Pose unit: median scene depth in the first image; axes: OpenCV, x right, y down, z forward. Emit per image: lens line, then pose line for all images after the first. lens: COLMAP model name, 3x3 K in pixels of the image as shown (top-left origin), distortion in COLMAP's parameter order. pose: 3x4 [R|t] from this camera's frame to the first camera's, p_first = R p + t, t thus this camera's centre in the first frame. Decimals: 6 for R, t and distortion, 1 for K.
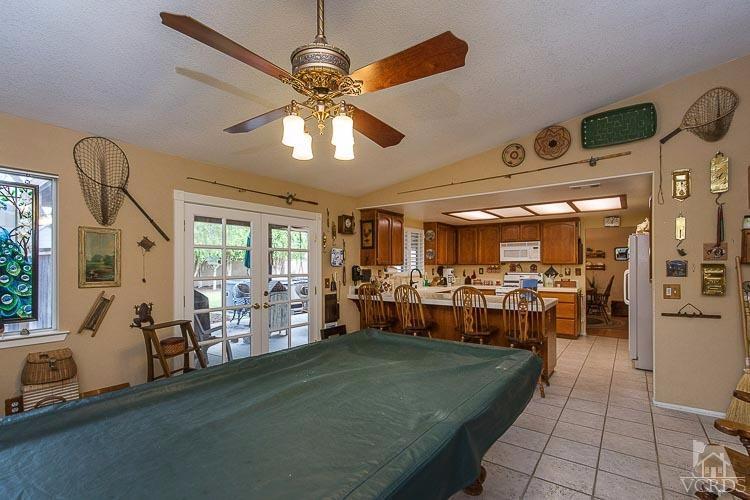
lens RADIAL K [[339.8, 0, 373.6], [0, 339.8, 268.2], [0, 0, 1]] dist [0.002799, -0.001206]
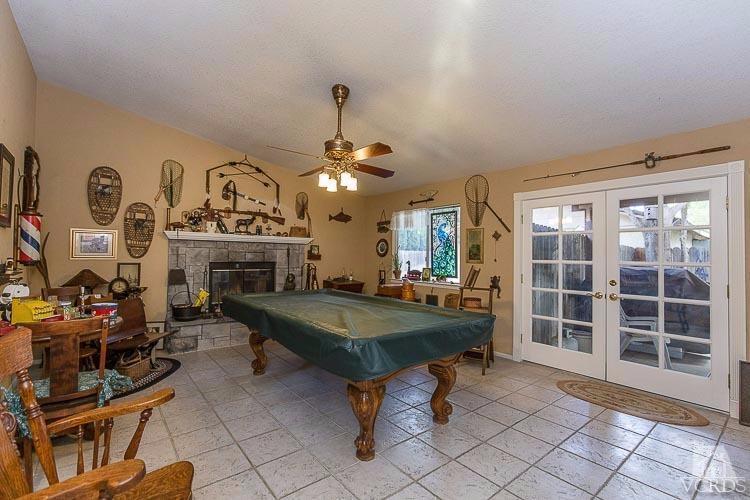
lens RADIAL K [[339.8, 0, 375.0], [0, 339.8, 249.5], [0, 0, 1]] dist [0.002799, -0.001206]
pose [[-0.243685, -0.022424, -0.969595, 0.398973], [-0.024544, 0.999555, -0.016948, 0.011760], [0.969544, 0.019668, -0.244127, 0.385049]]
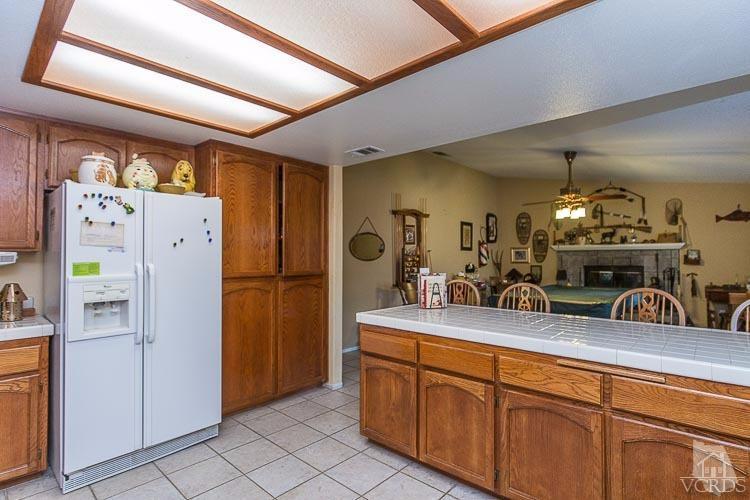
lens RADIAL K [[377.9, 0, 371.3], [0, 377.9, 249.4], [0, 0, 1]] dist [-0.006405, 0.001489]
pose [[-0.994853, 0.004534, 0.101232, 0.297697], [0.003660, 0.999954, -0.008817, -0.005728], [-0.101267, -0.008401, -0.994824, 1.057507]]
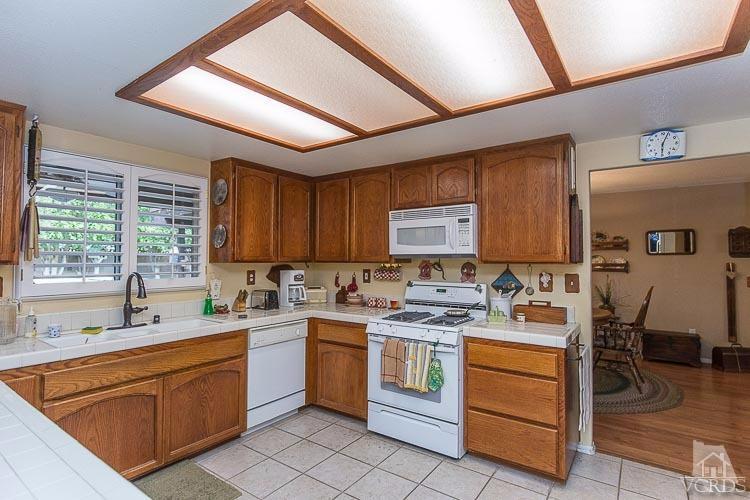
lens RADIAL K [[377.9, 0, 370.9], [0, 377.9, 248.6], [0, 0, 1]] dist [-0.006405, 0.001489]
pose [[0.999833, 0.005795, 0.017319, 0.366358], [-0.005123, 0.999243, -0.038572, -0.010432], [-0.017529, 0.038477, 0.999106, 0.575137]]
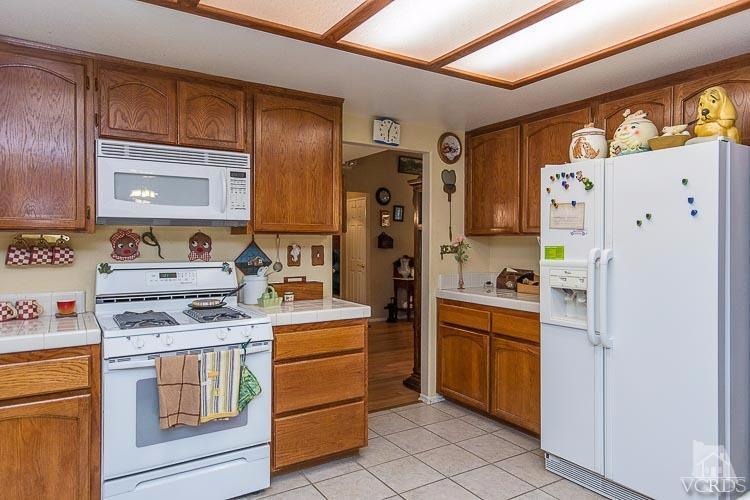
lens RADIAL K [[490.1, 0, 372.0], [0, 490.1, 245.4], [0, 0, 1]] dist [0.019734, -0.000888]
pose [[0.360684, -0.003266, 0.932682, 0.133181], [0.005441, 0.999984, 0.001398, -0.000167], [-0.932672, 0.004571, 0.360697, 0.752868]]
